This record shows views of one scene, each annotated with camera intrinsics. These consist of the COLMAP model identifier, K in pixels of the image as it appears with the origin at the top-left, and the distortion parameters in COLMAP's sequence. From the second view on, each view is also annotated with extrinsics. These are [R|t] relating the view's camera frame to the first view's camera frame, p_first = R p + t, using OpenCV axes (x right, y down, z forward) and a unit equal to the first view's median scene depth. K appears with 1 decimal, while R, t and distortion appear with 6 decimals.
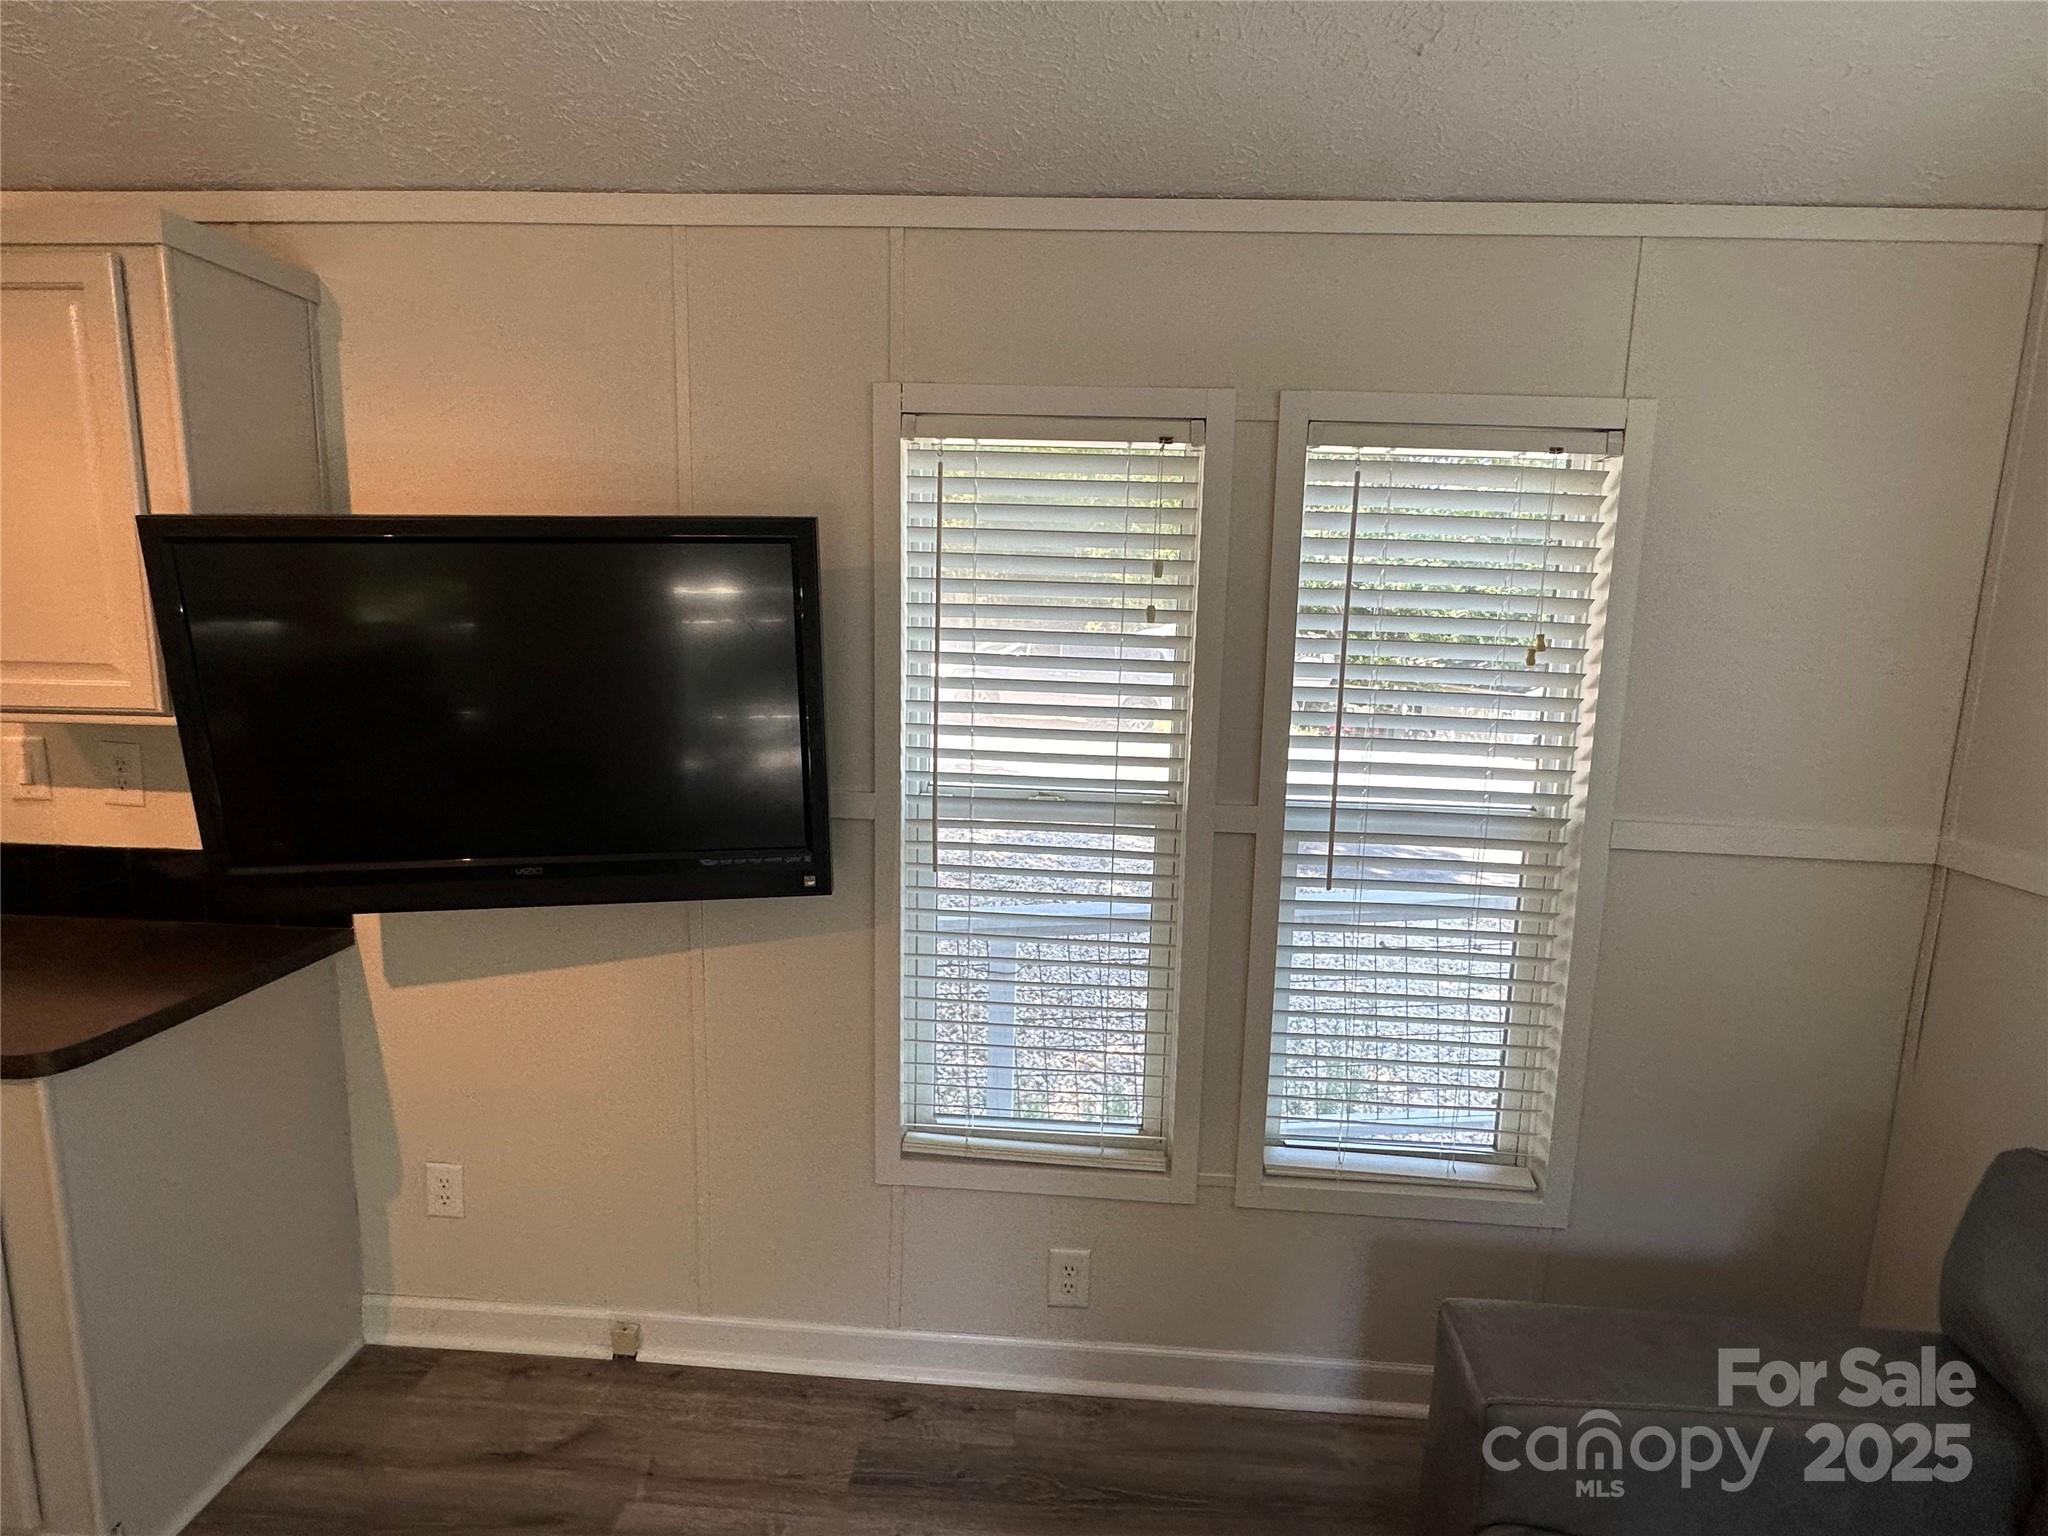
lens RADIAL K [[1012.1, 0, 1033.3], [0, 1012.1, 765.8], [0, 0, 1]] dist [-0.002887, 0.000939]
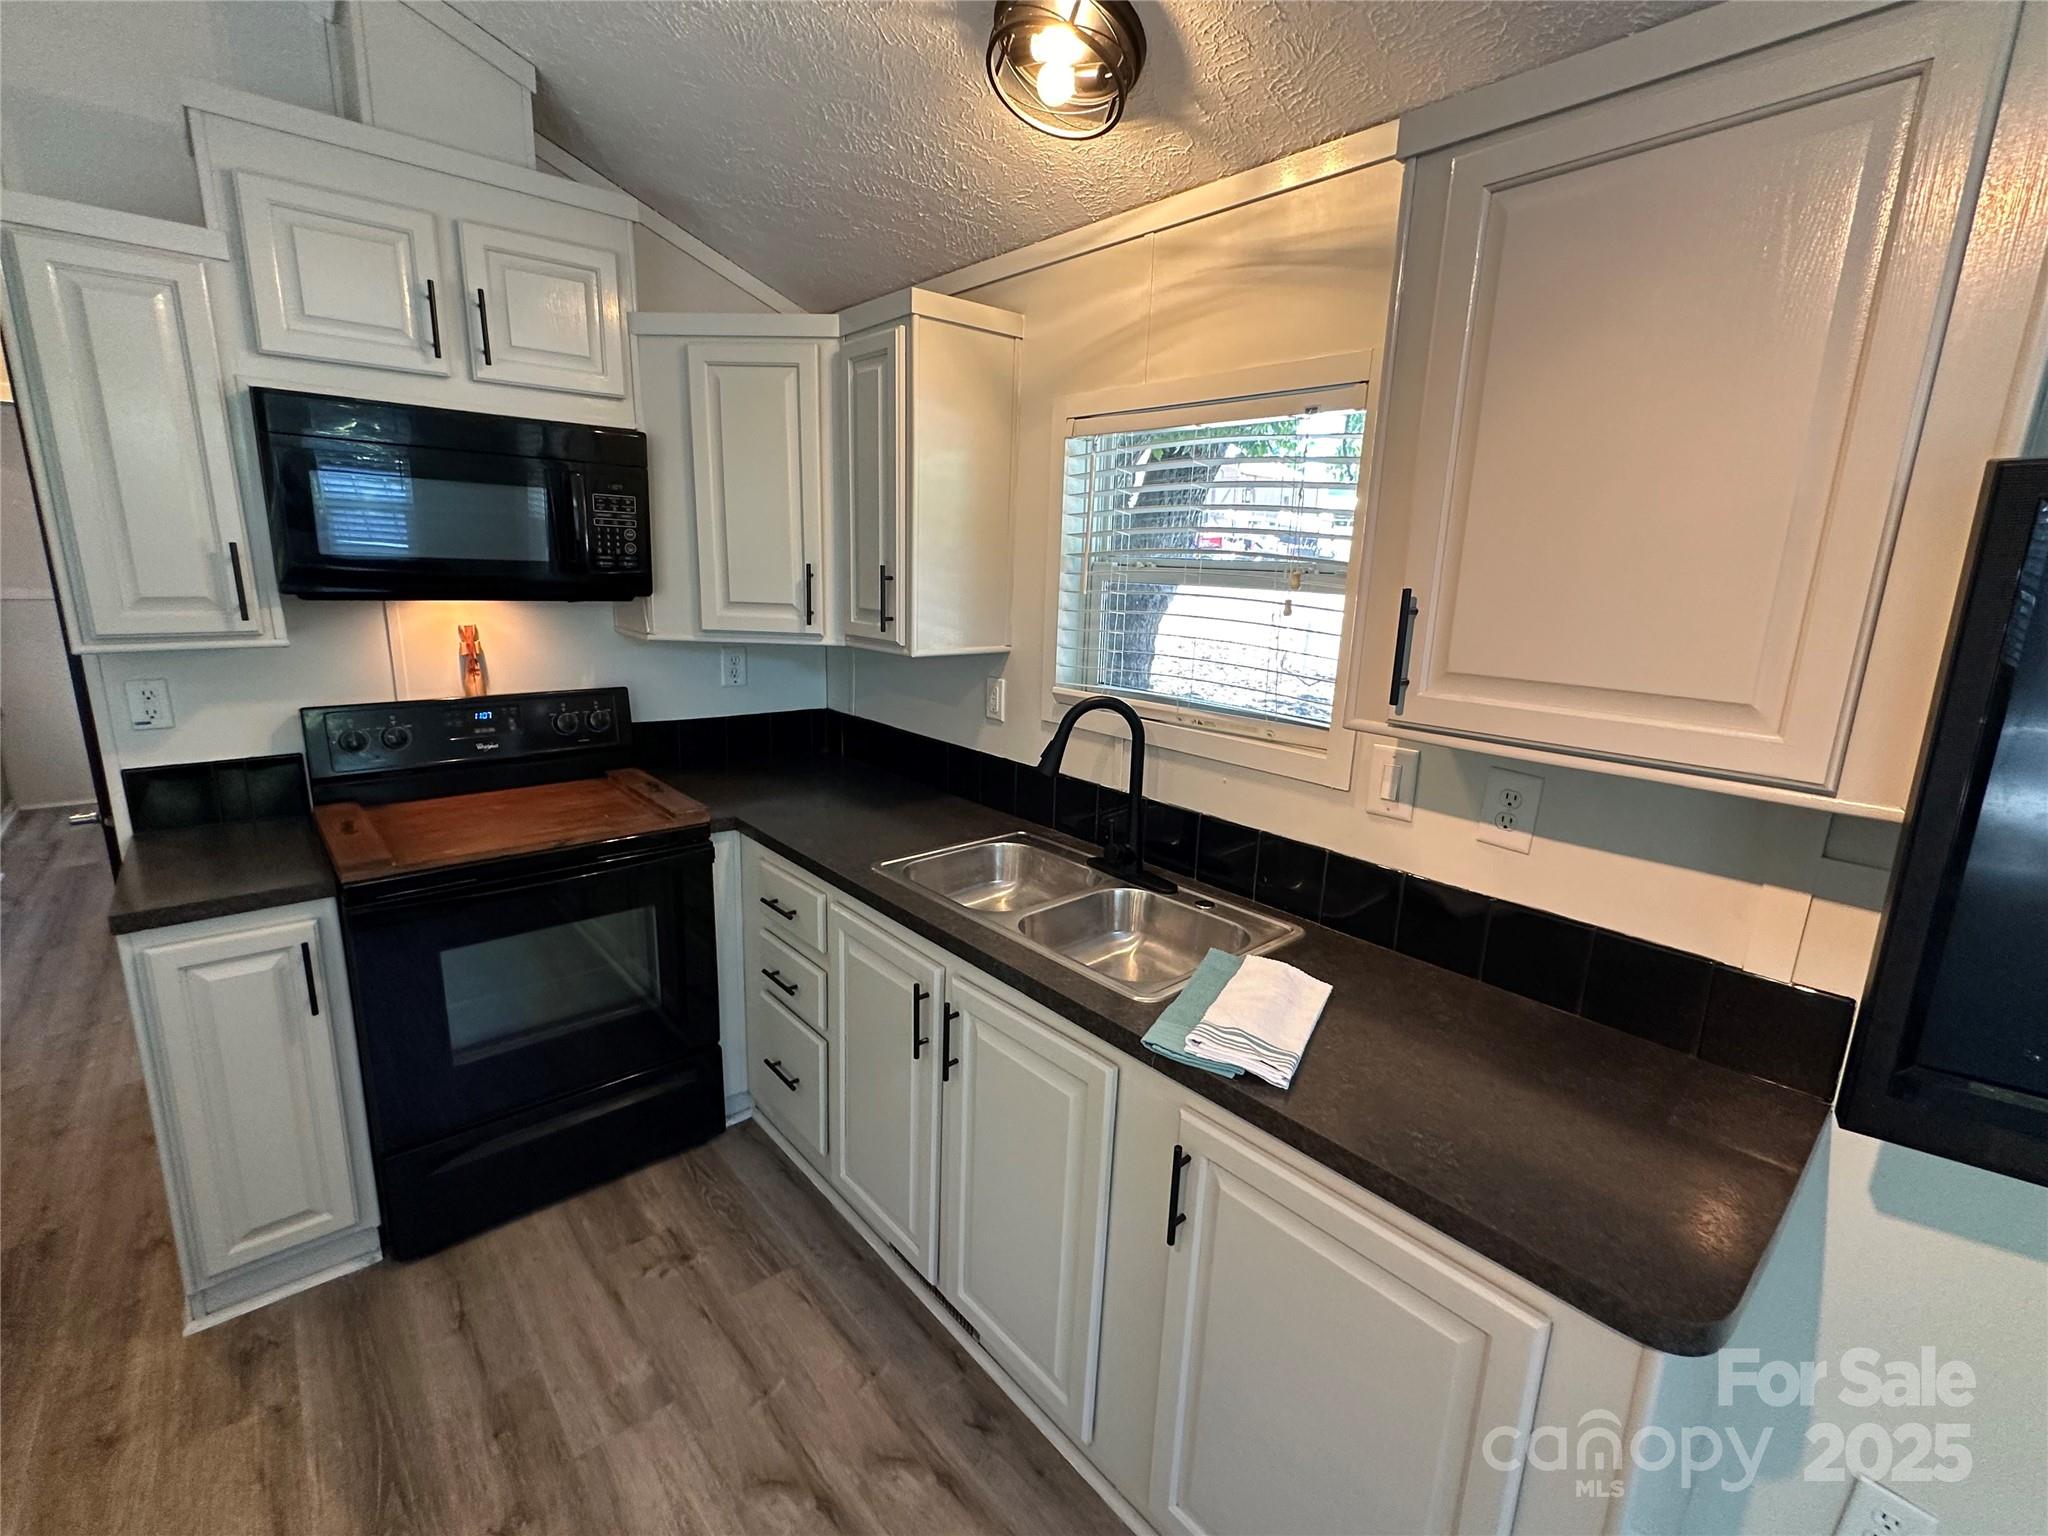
lens RADIAL K [[891.9, 0, 1023.1], [0, 891.9, 765.5], [0, 0, 1]] dist [-0.001722, -0.001016]
pose [[0.698445, 0.157648, -0.698084, -0.704451], [-0.124462, 0.987329, 0.098441, -0.051028], [0.704758, 0.018129, 0.709216, 0.222823]]
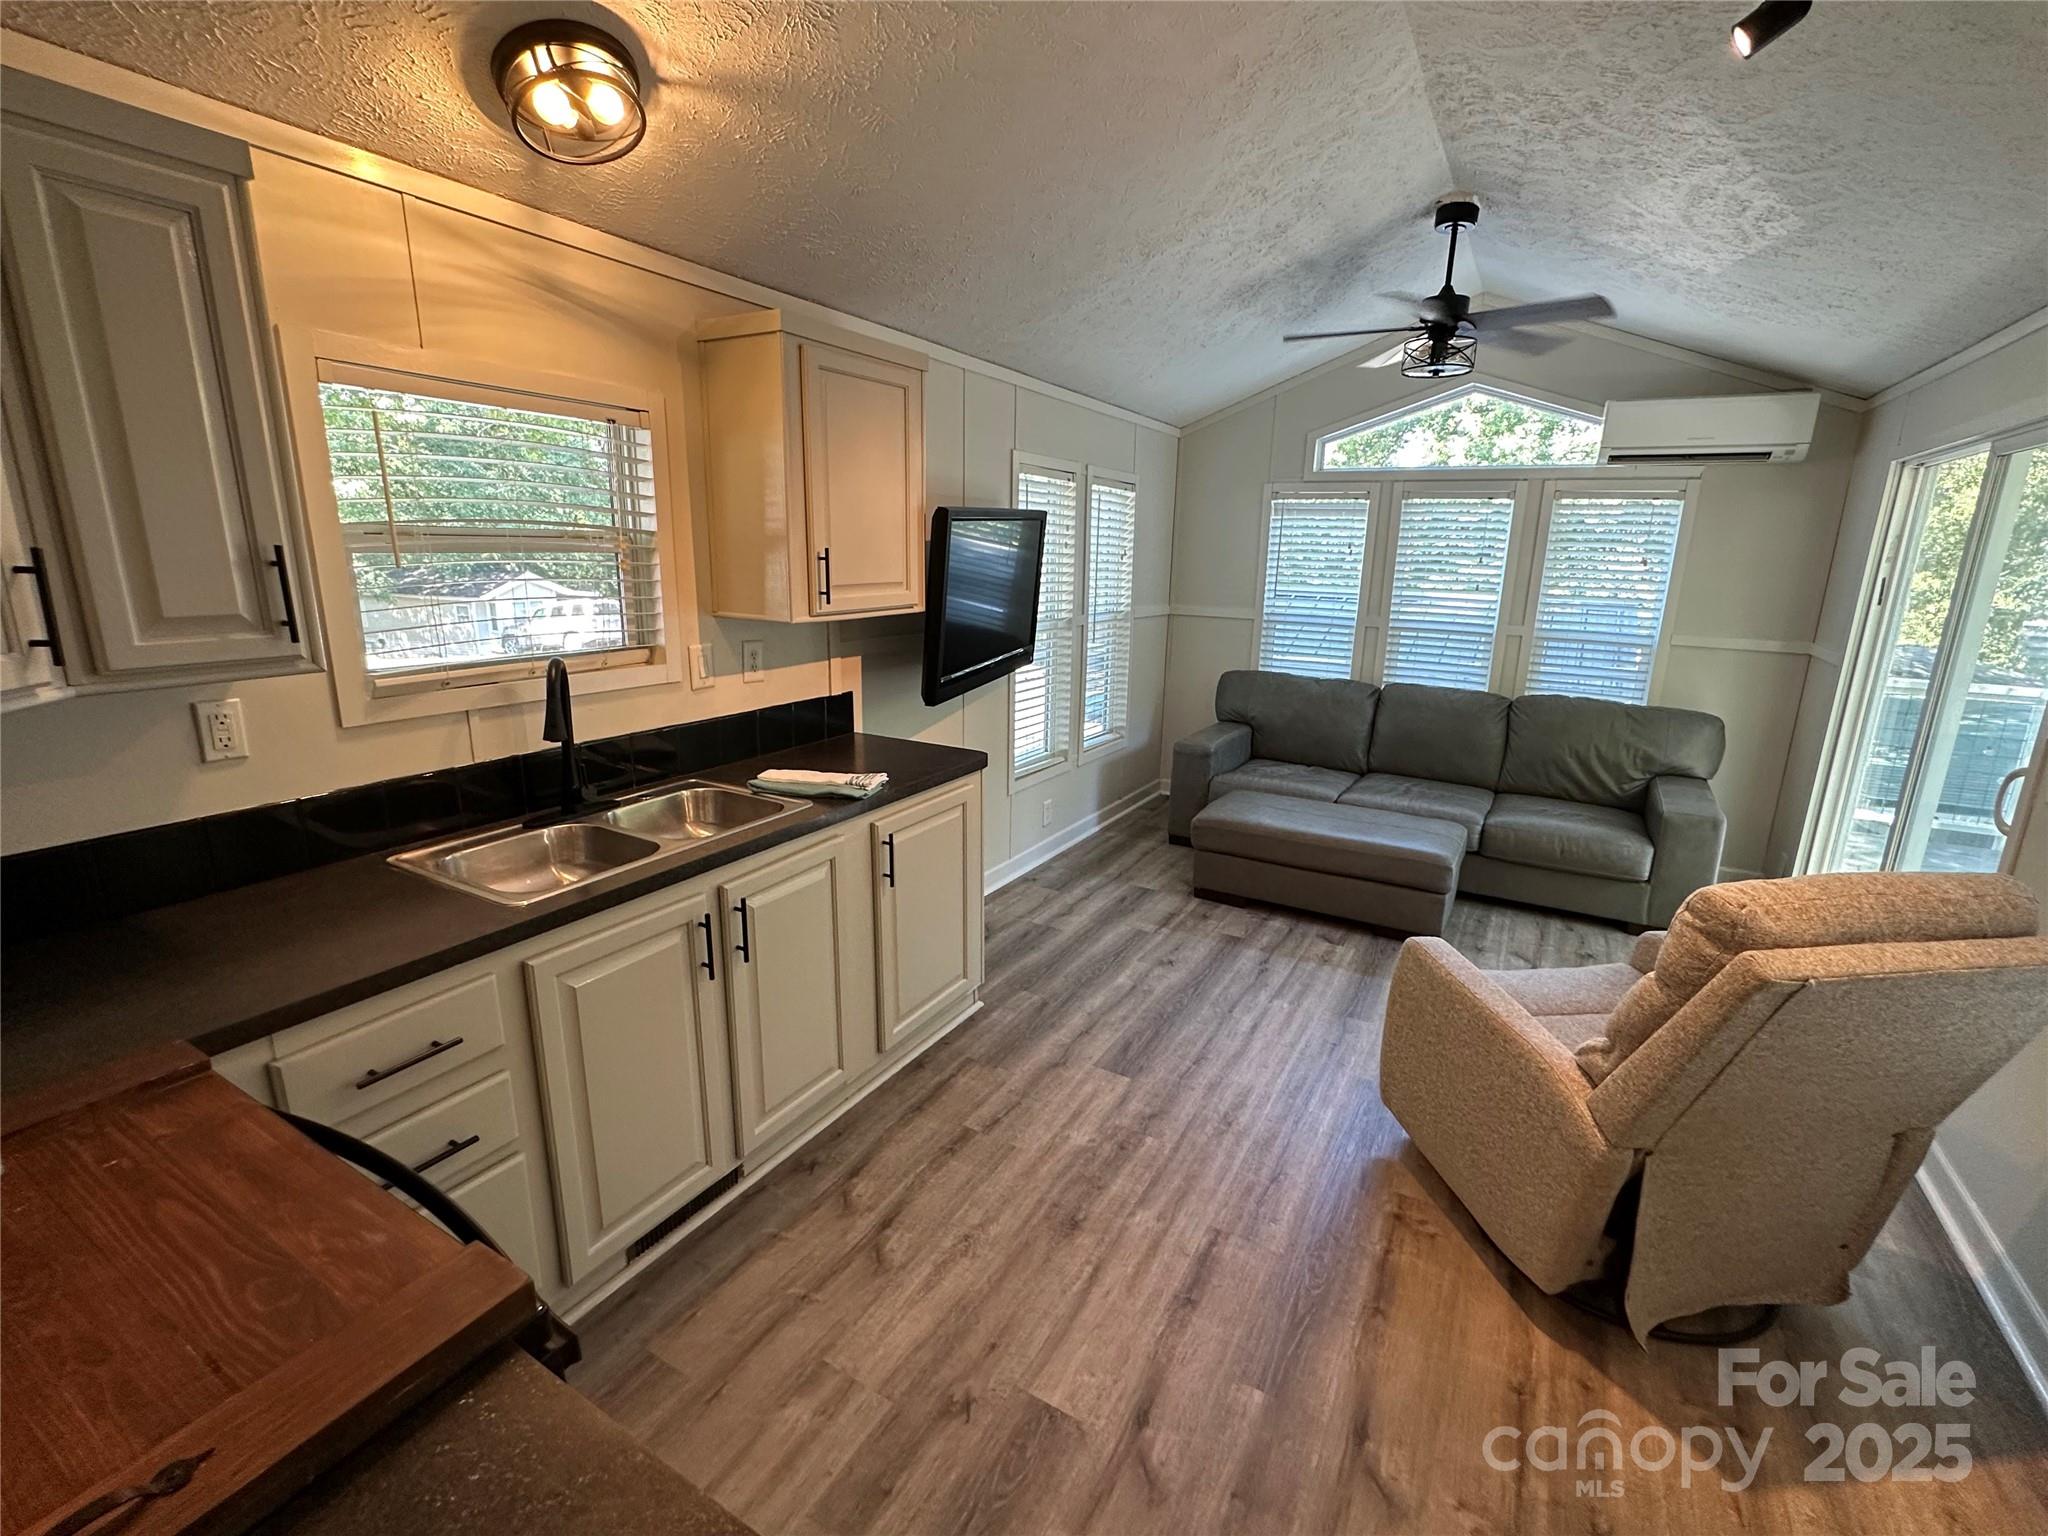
lens RADIAL K [[891.9, 0, 1032.3], [0, 891.9, 762.6], [0, 0, 1]] dist [-0.001722, -0.001016]
pose [[0.452202, -0.228442, 0.862165, -1.992865], [0.127343, 0.973277, 0.191092, -0.049698], [-0.882778, 0.023378, 0.469208, -0.016853]]
